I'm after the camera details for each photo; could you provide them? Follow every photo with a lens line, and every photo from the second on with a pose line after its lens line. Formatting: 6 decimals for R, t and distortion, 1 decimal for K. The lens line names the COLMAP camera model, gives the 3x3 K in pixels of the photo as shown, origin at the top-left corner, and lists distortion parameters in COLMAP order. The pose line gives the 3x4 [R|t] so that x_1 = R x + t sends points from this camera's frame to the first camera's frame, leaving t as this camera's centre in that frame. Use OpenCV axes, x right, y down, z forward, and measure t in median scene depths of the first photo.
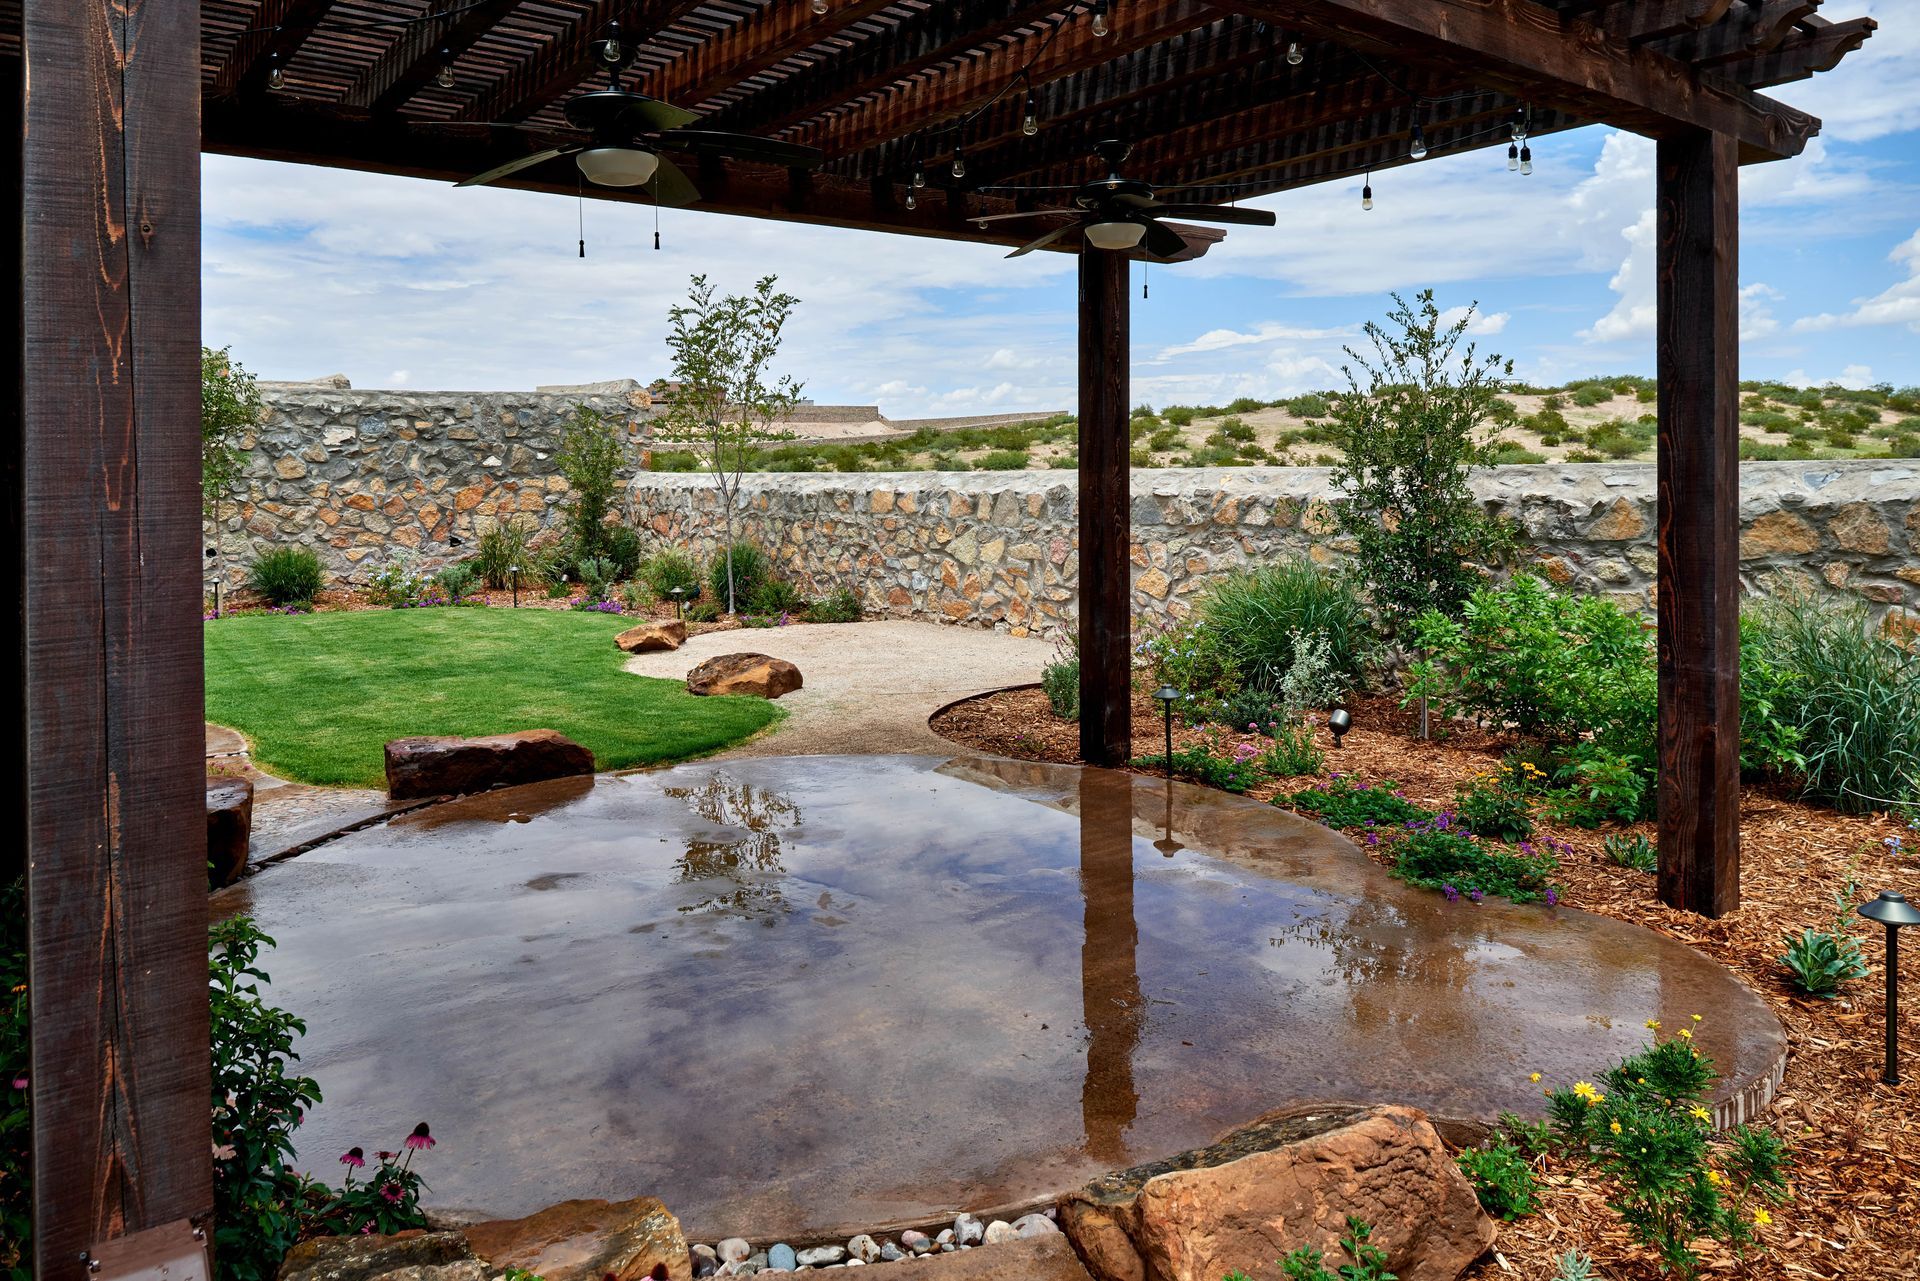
lens RADIAL K [[1329.8, 0, 959.4], [0, 1329.8, 463.7], [0, 0, 1]] dist [-0.001315, -0.003414]
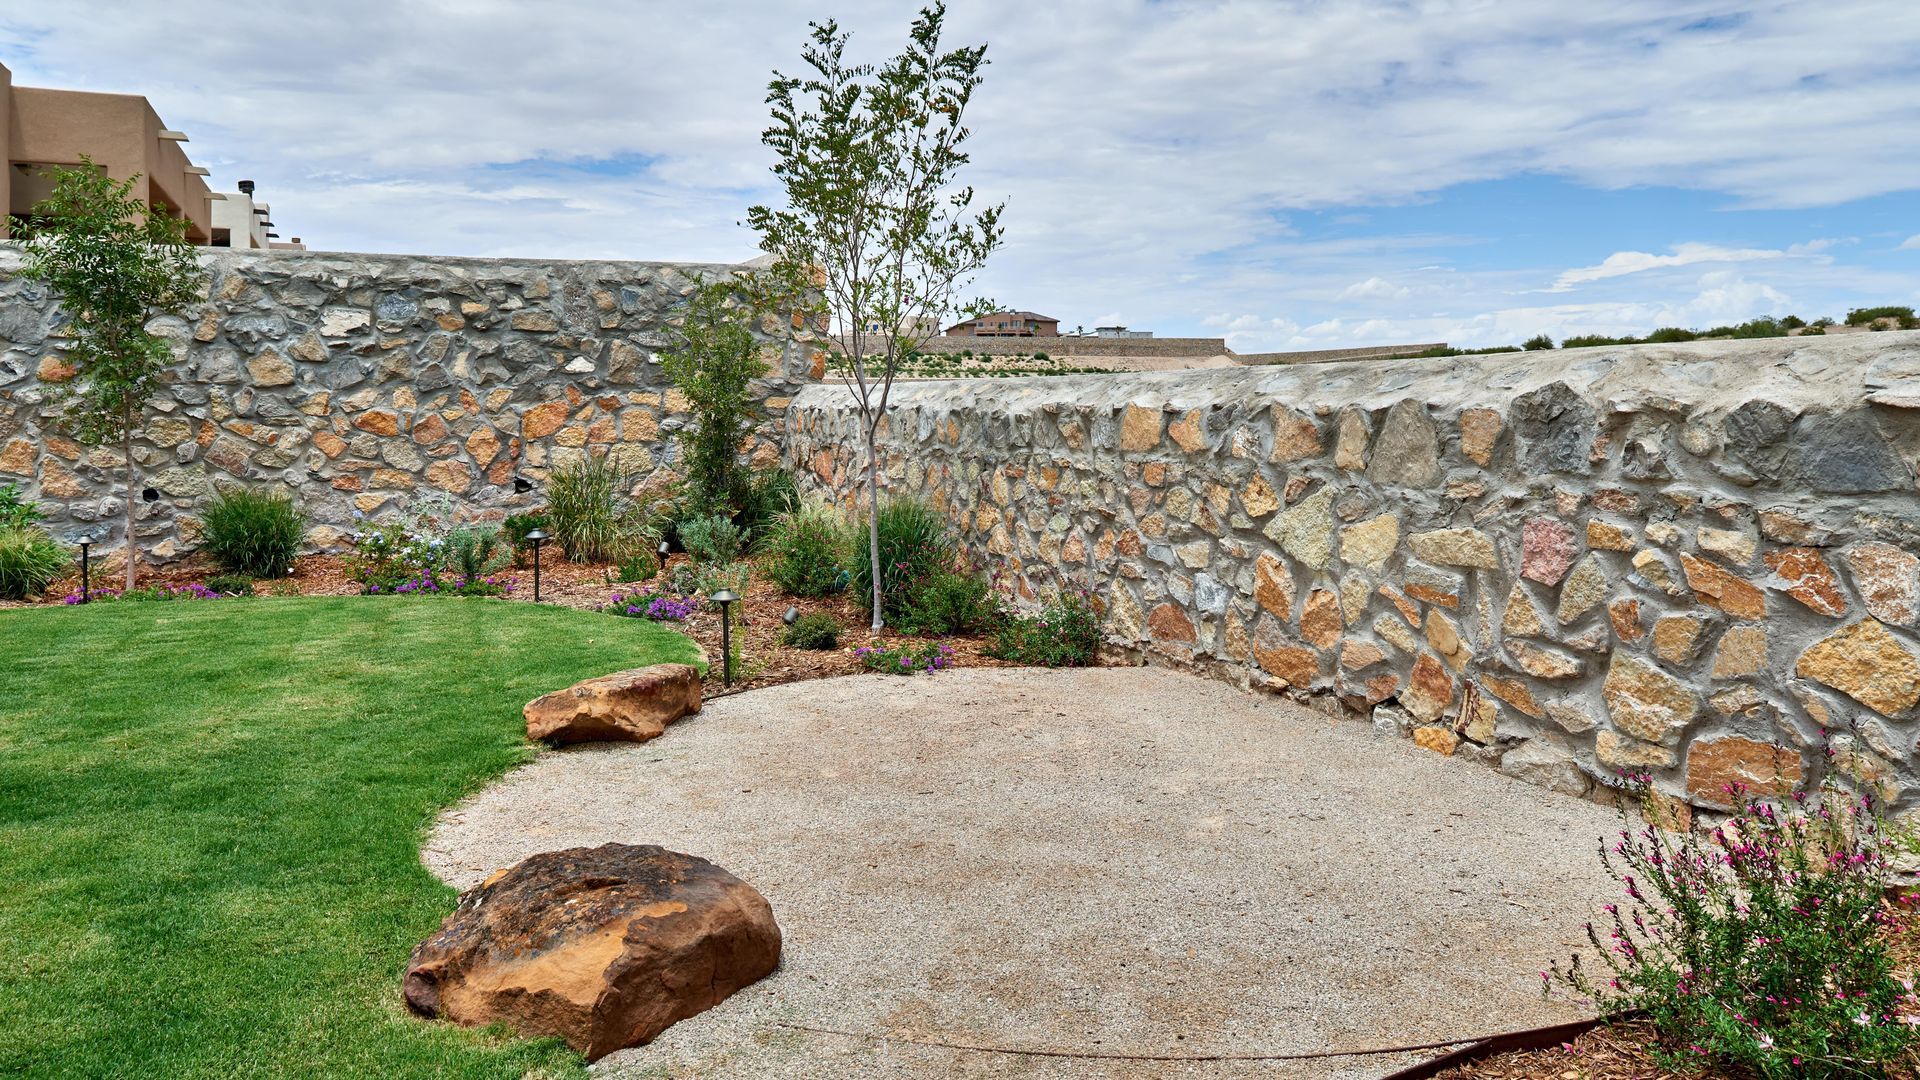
lens RADIAL K [[1429.2, 0, 984.1], [0, 1429.2, 407.0], [0, 0, 1]] dist [-0.005457, -0.006301]
pose [[0.973770, 0.010128, -0.227310, 0.005883], [-0.009608, 0.999948, 0.003396, 0.016305], [0.227332, -0.001123, 0.973817, 0.393548]]
